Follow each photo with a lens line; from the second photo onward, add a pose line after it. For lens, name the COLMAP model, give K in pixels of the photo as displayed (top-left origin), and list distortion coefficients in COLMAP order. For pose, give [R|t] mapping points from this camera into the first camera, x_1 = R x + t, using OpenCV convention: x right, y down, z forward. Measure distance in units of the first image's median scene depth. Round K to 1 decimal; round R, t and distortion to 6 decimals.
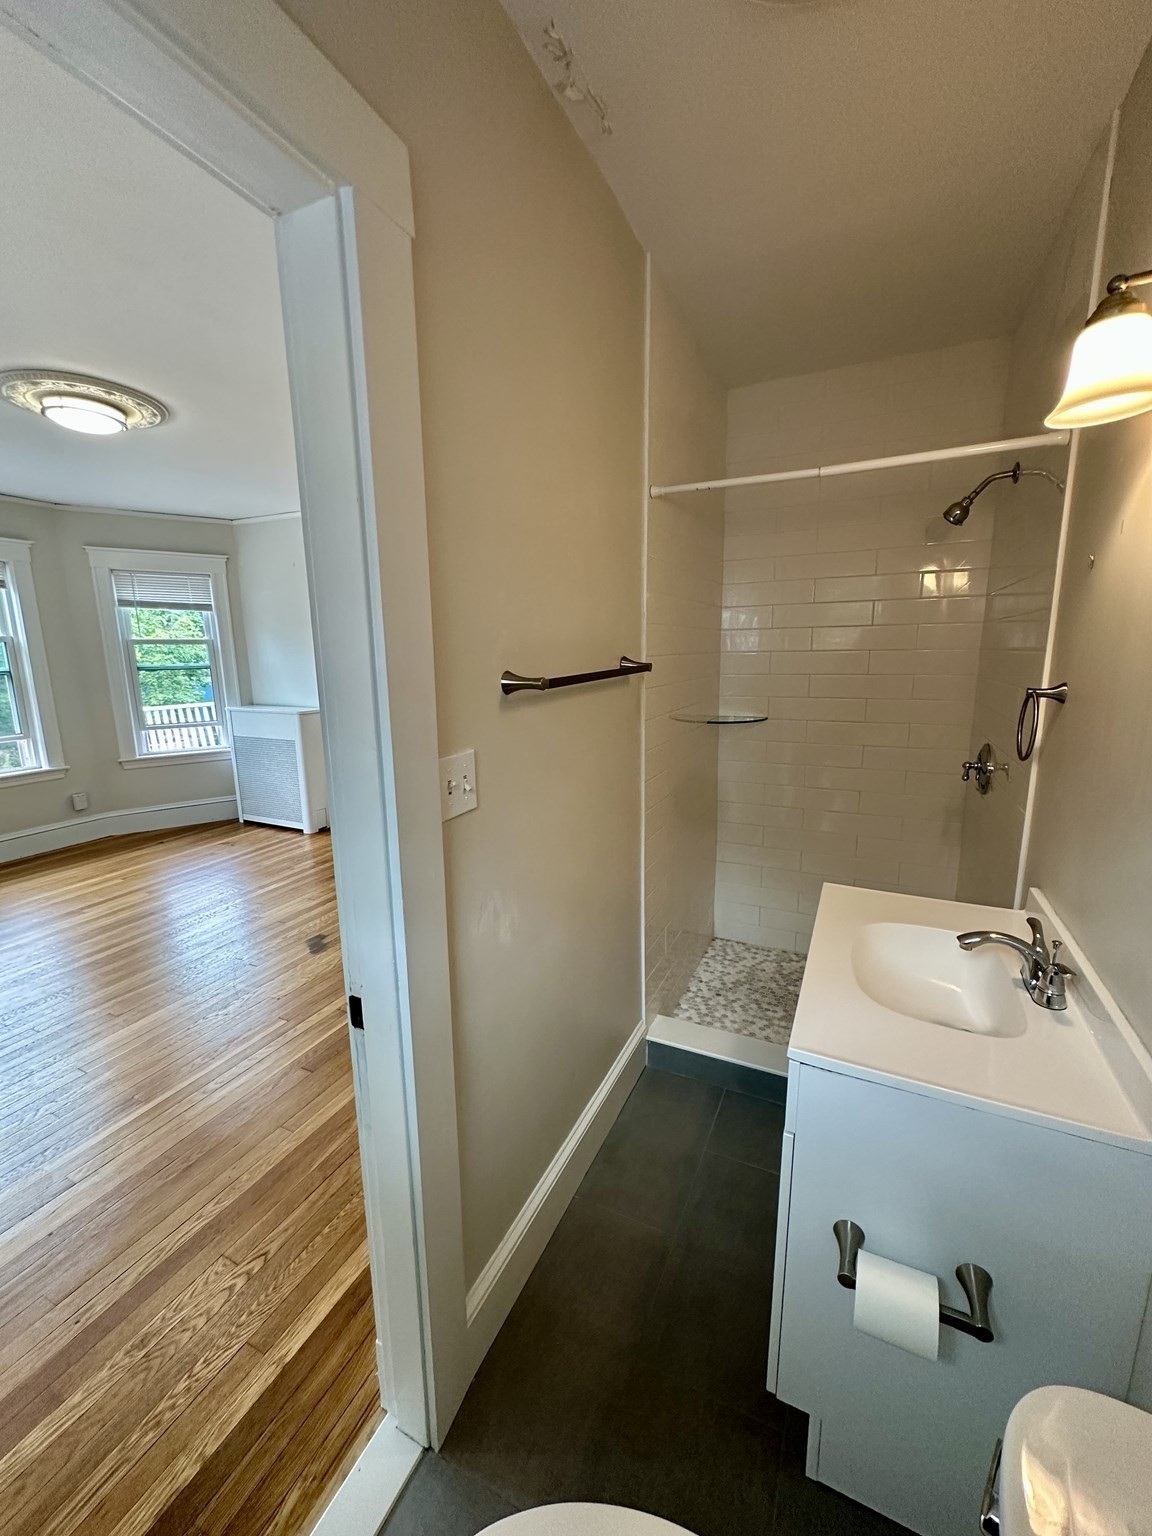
lens RADIAL K [[619.3, 0, 574.1], [0, 619.3, 769.3], [0, 0, 1]] dist [0.002599, 0.000106]
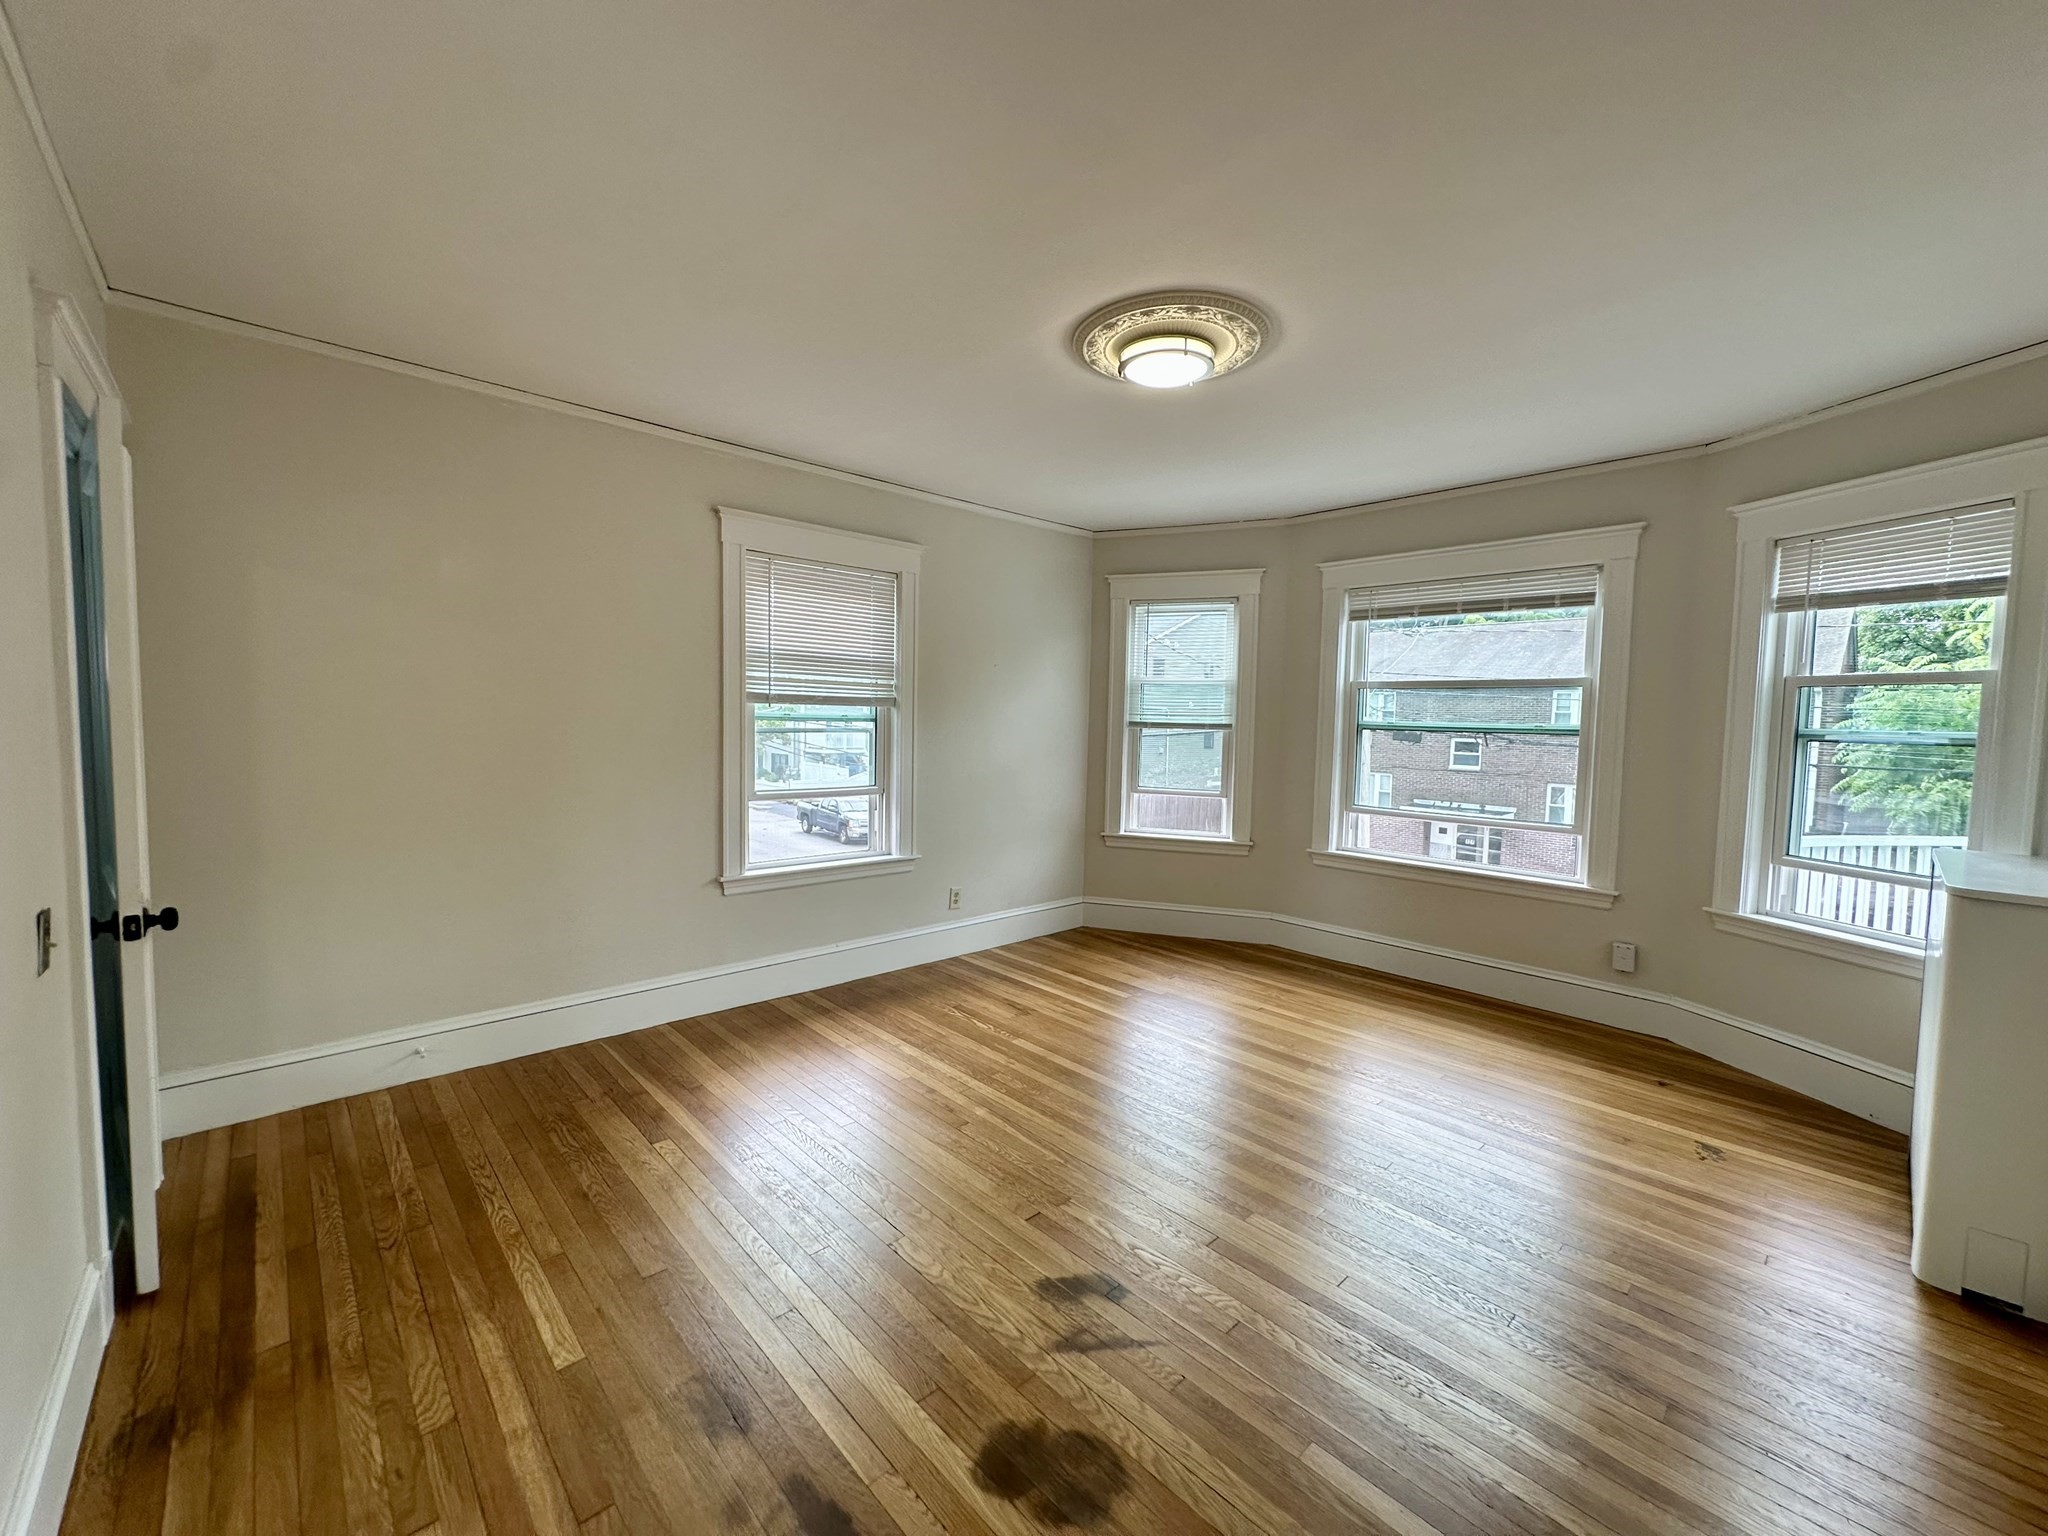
lens RADIAL K [[825.7, 0, 1017.9], [0, 825.7, 766.1], [0, 0, 1]] dist [0.002599, 0.000106]
pose [[-0.377346, 0.062774, -0.923942, 0.116673], [-0.187733, 0.971799, 0.142698, -0.126065], [0.906844, 0.227301, -0.354920, 0.729293]]
